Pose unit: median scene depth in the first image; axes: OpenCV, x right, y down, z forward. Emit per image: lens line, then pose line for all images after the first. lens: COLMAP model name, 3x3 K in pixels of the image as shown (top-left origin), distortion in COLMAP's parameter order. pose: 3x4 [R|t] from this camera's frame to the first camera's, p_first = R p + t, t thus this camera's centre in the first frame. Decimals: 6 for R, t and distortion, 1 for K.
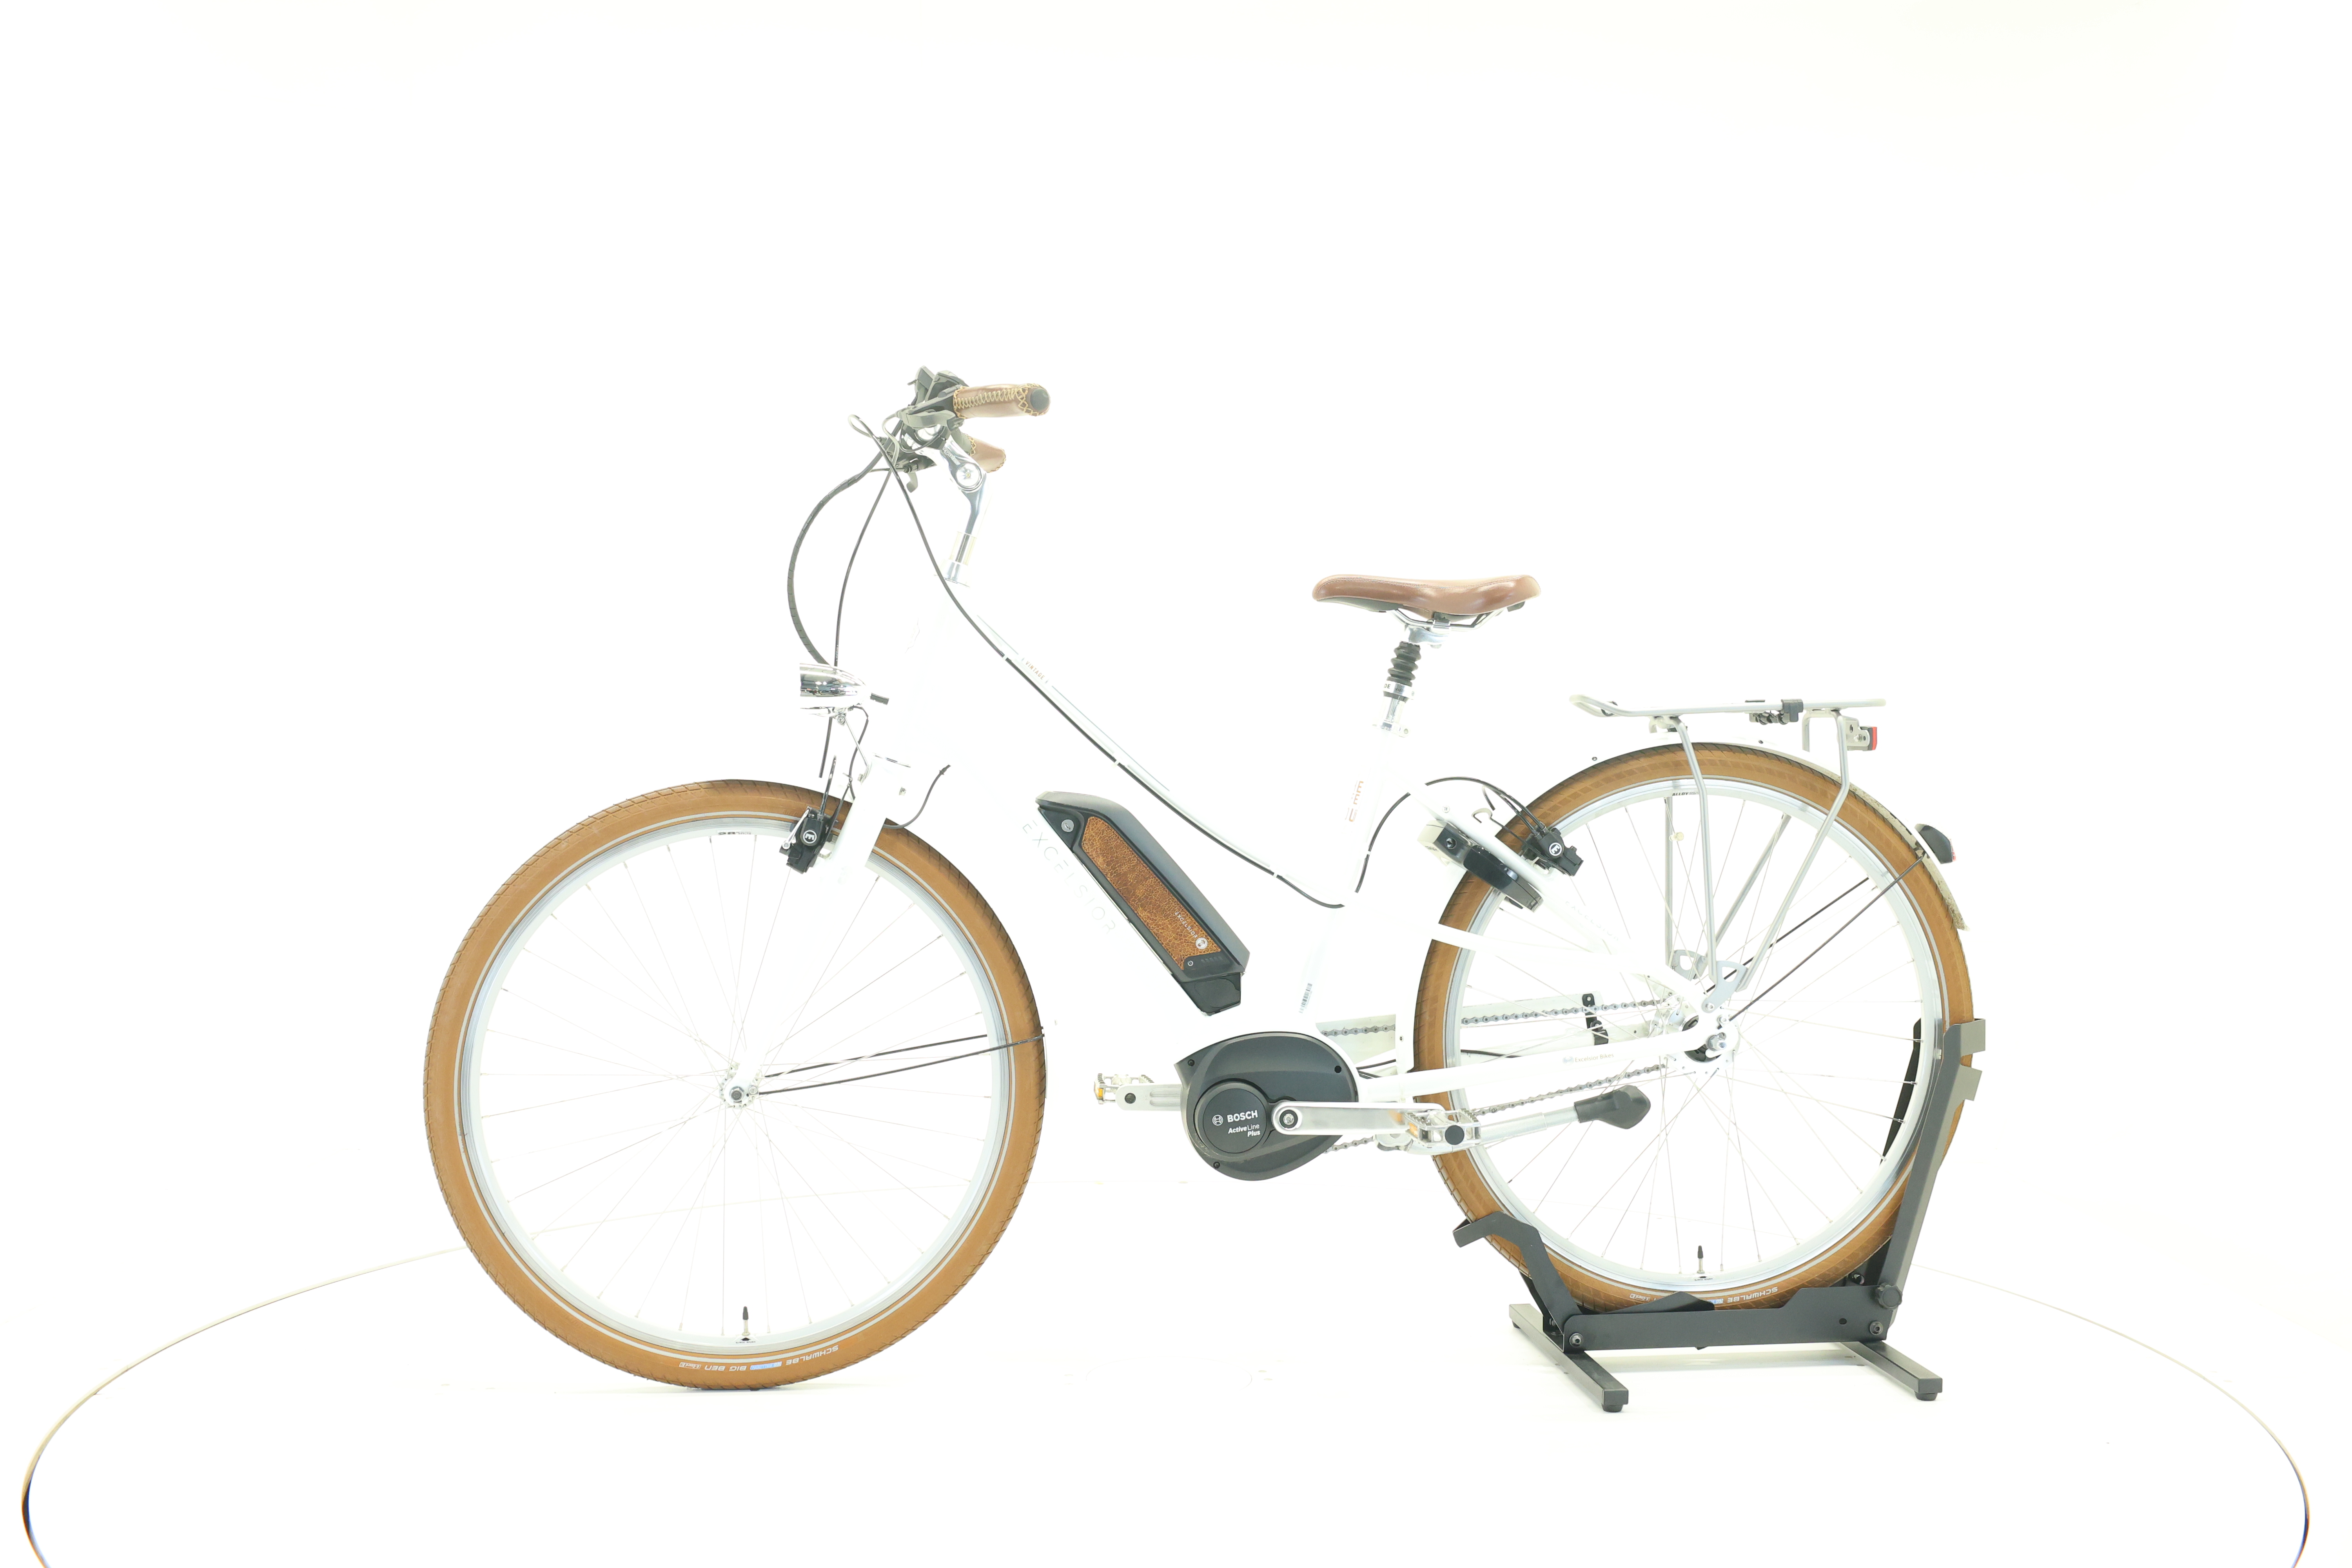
lens RADIAL K [[2470.4, 0, 1176.0], [0, 2470.4, 784.0], [0, 0, 1]] dist [0.004188, 0.001488]
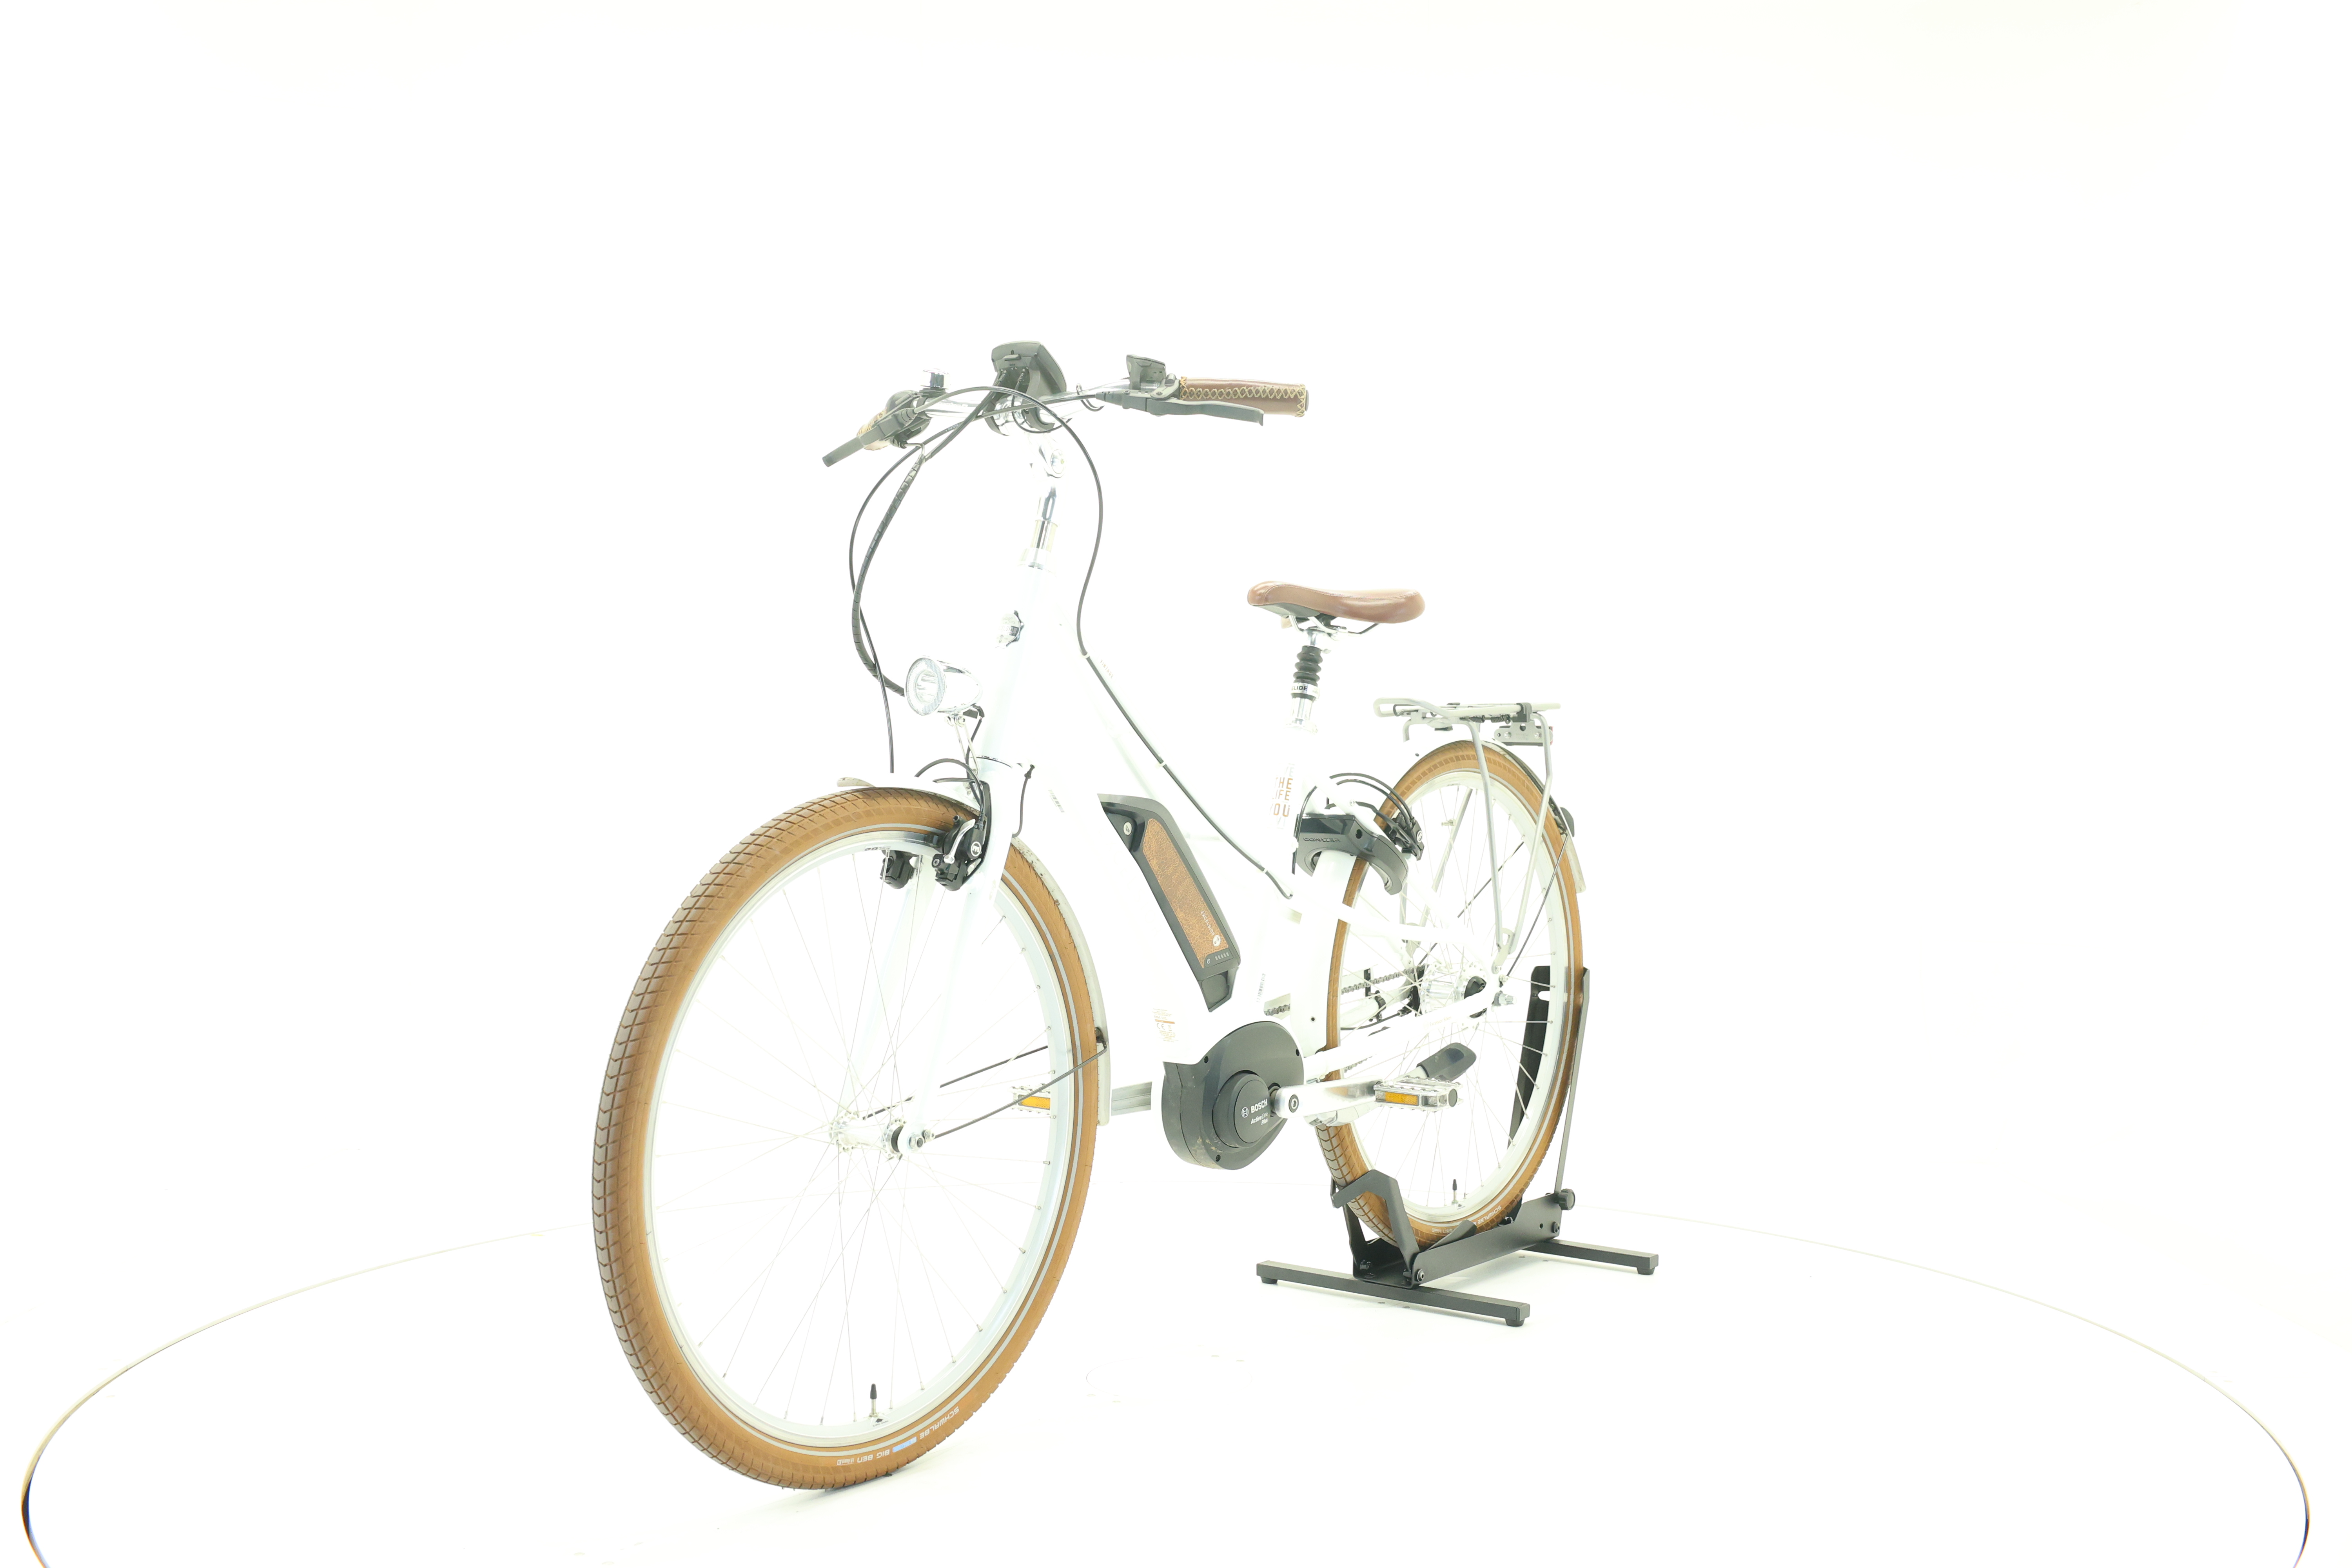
lens RADIAL K [[2470.4, 0, 1176.0], [0, 2470.4, 784.0], [0, 0, 1]] dist [0.004188, 0.001488]
pose [[0.697082, -0.017249, 0.716783, -0.712145], [0.015178, 0.999842, 0.009299, -0.009230], [-0.716830, 0.004398, 0.697234, 0.299614]]
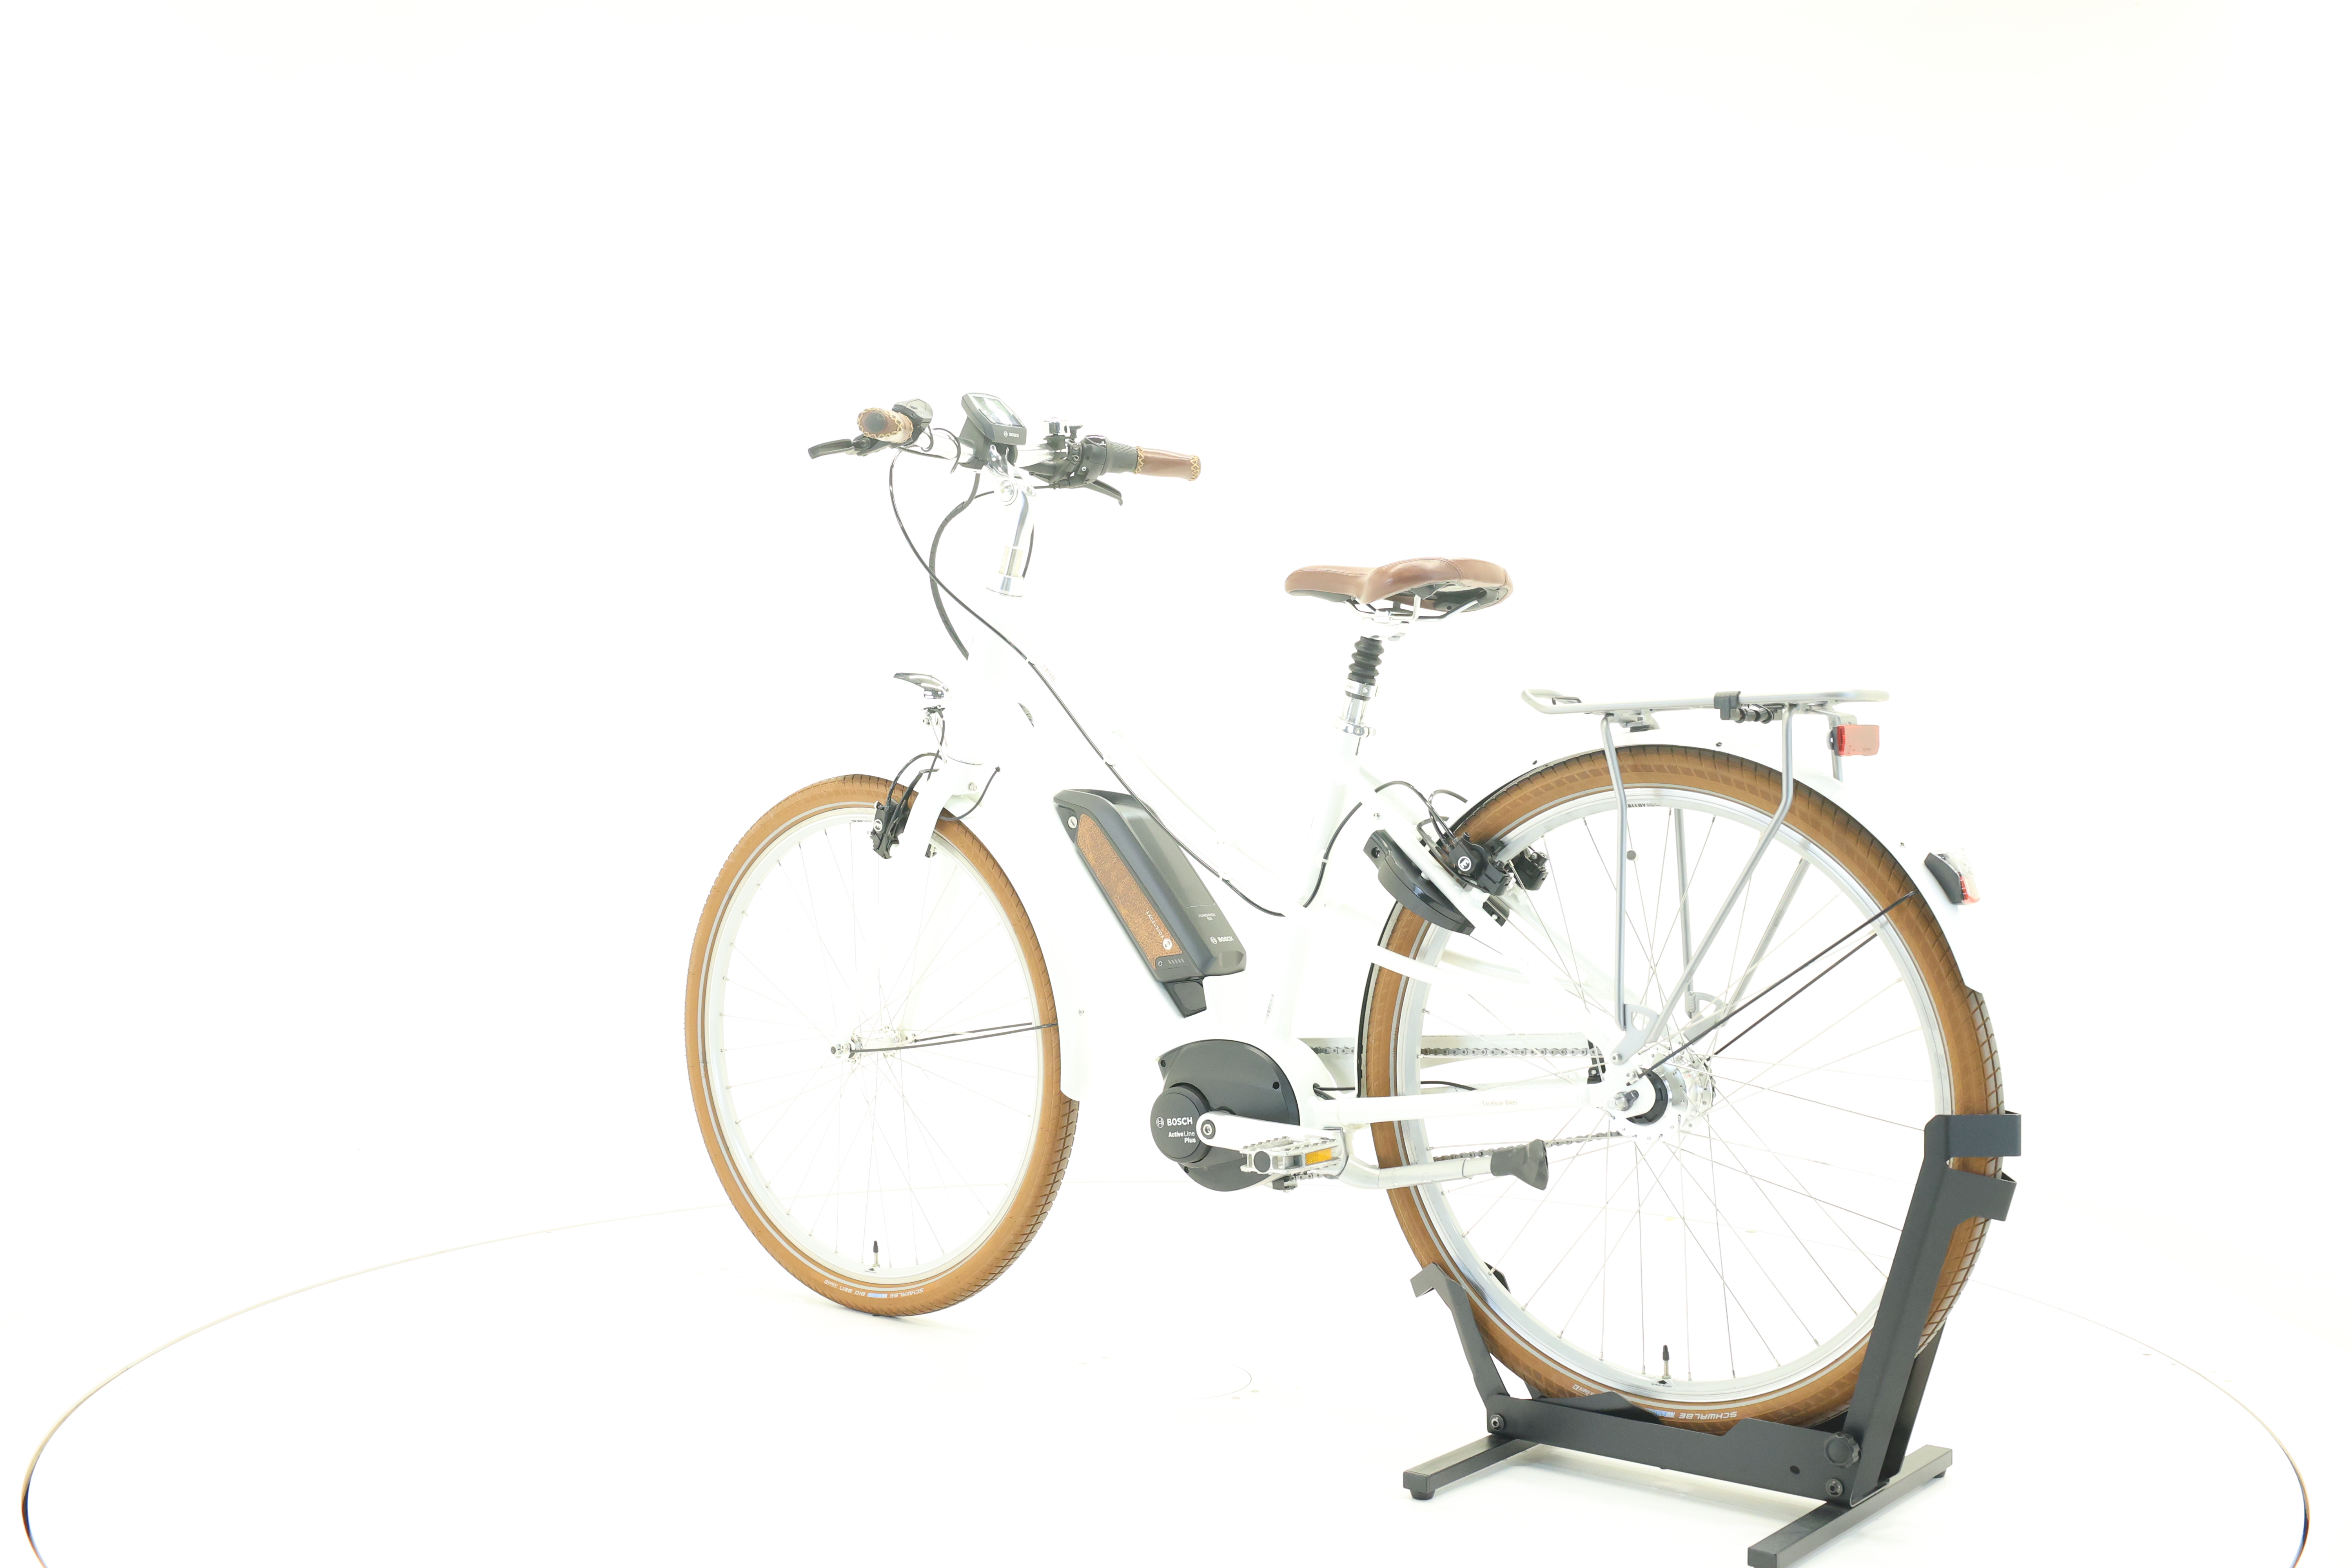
lens RADIAL K [[2470.4, 0, 1176.0], [0, 2470.4, 784.0], [0, 0, 1]] dist [0.004188, 0.001488]
pose [[0.700810, 0.015833, -0.713172, 0.707717], [-0.018491, 0.999821, 0.004026, -0.004088], [0.713108, 0.010366, 0.700977, 0.298114]]
